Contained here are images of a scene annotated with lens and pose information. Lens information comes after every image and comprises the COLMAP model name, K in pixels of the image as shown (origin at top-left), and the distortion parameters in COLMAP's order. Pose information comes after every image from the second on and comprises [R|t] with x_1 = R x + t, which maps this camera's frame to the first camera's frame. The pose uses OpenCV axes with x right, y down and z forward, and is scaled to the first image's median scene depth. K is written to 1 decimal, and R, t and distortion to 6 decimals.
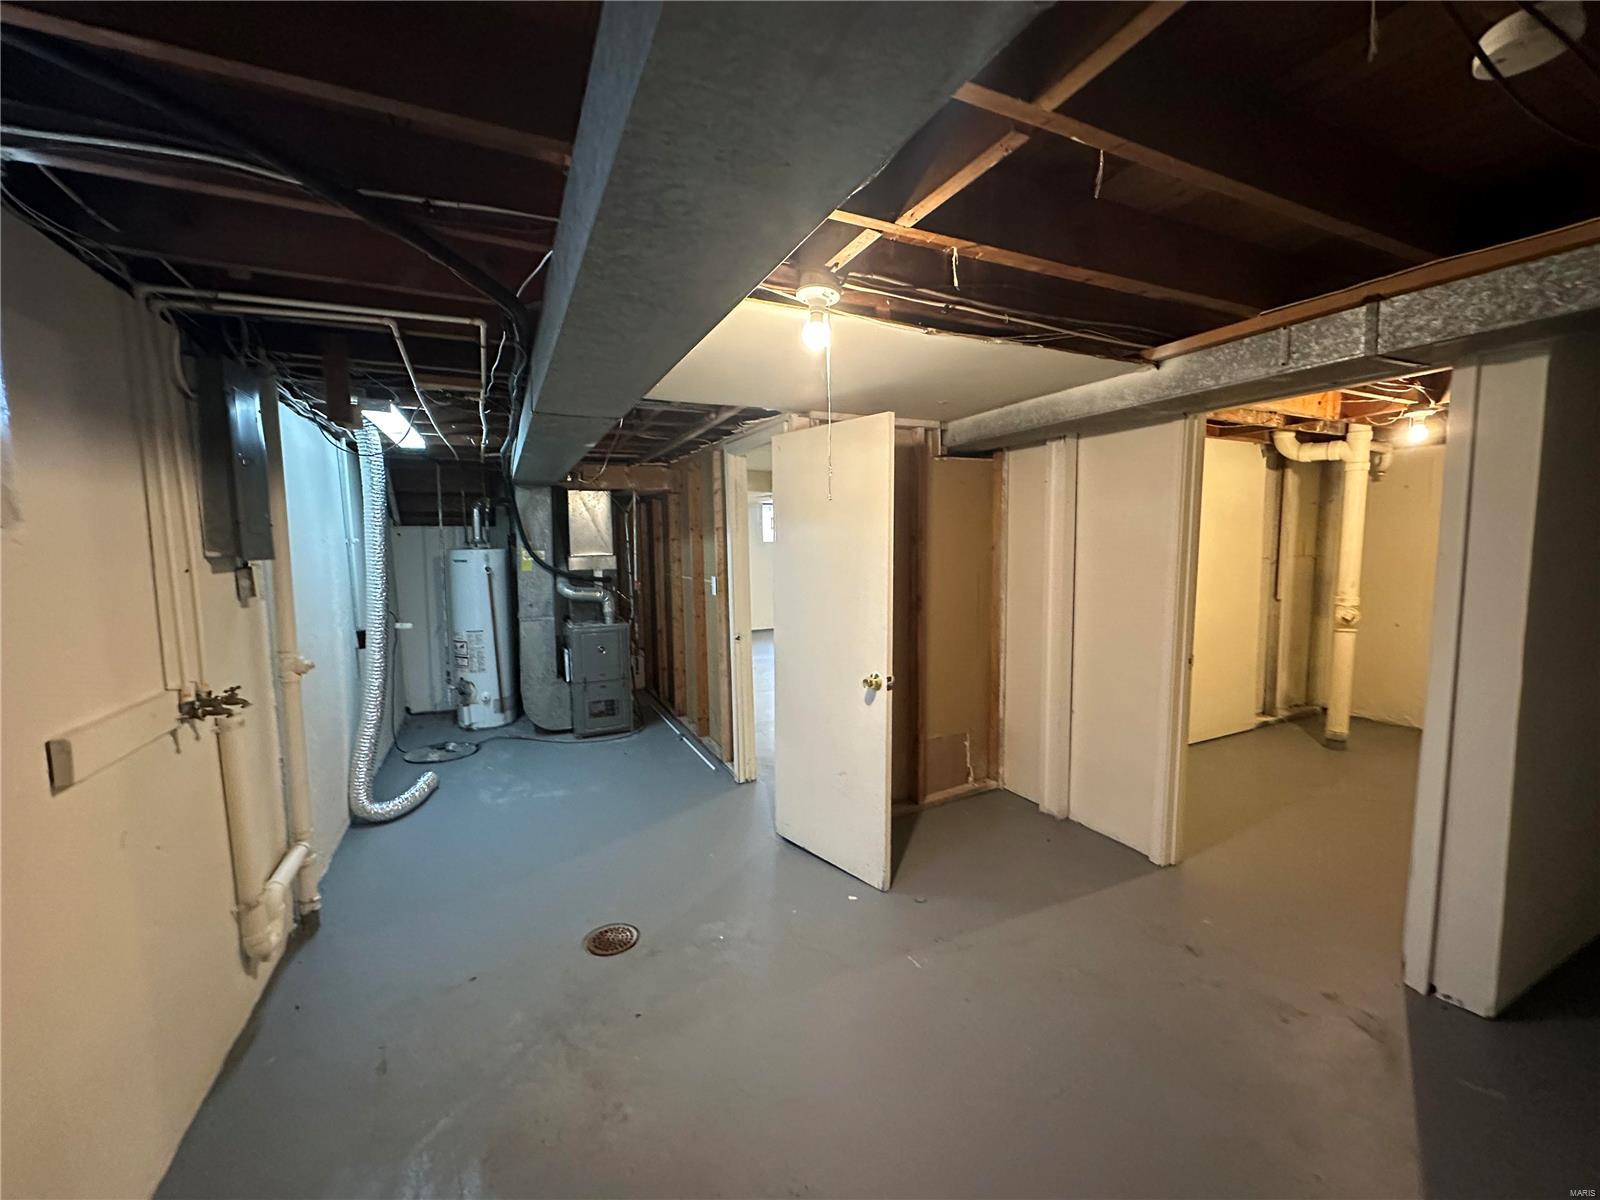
lens RADIAL K [[641.7, 0, 807.5], [0, 641.7, 602.2], [0, 0, 1]] dist [-0.017560, -0.000067]
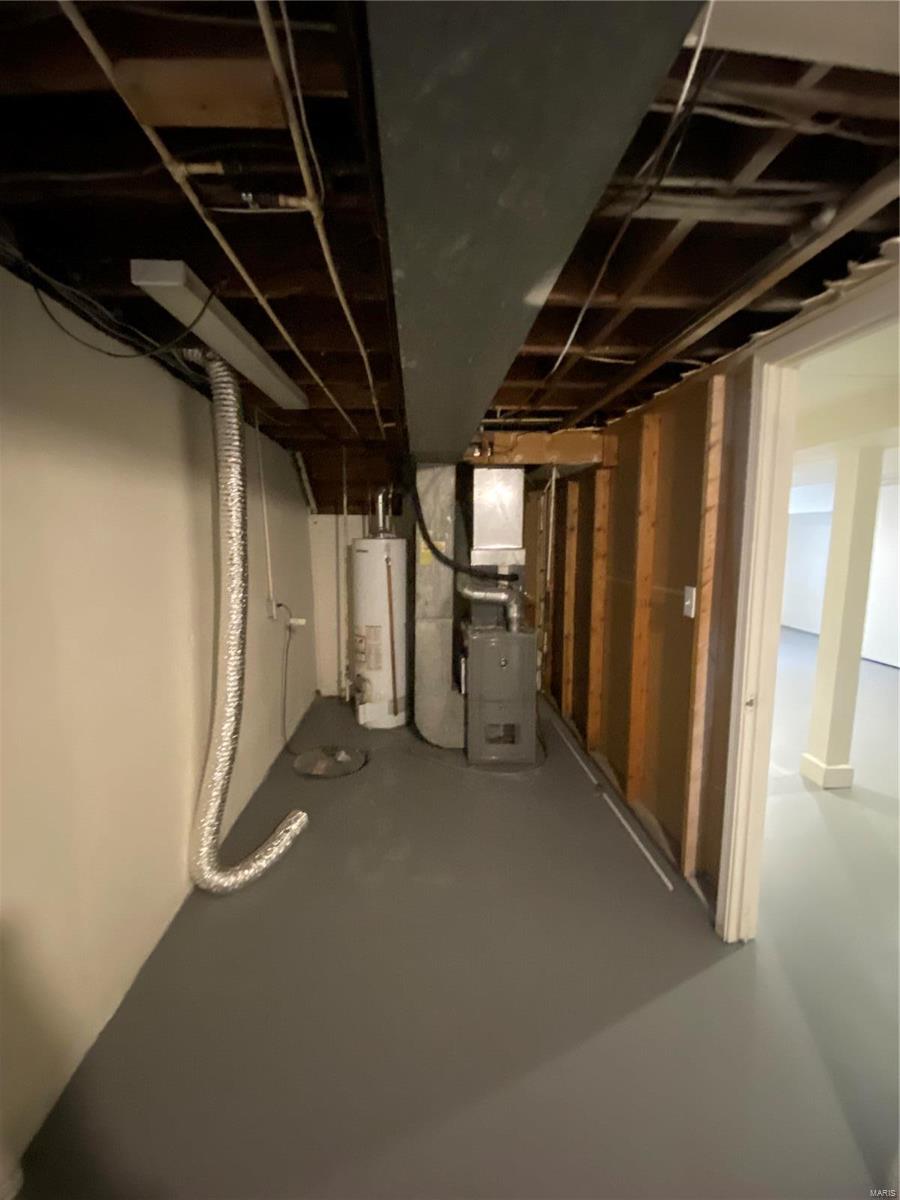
lens RADIAL K [[496.0, 0, 450.0], [0, 496.0, 600.2], [0, 0, 1]] dist [0.003031, 0.000029]
pose [[0.923545, 0.060411, -0.378701, -0.145870], [-0.046381, 0.997861, 0.046072, -0.032459], [0.380674, -0.024985, 0.924372, 0.379215]]
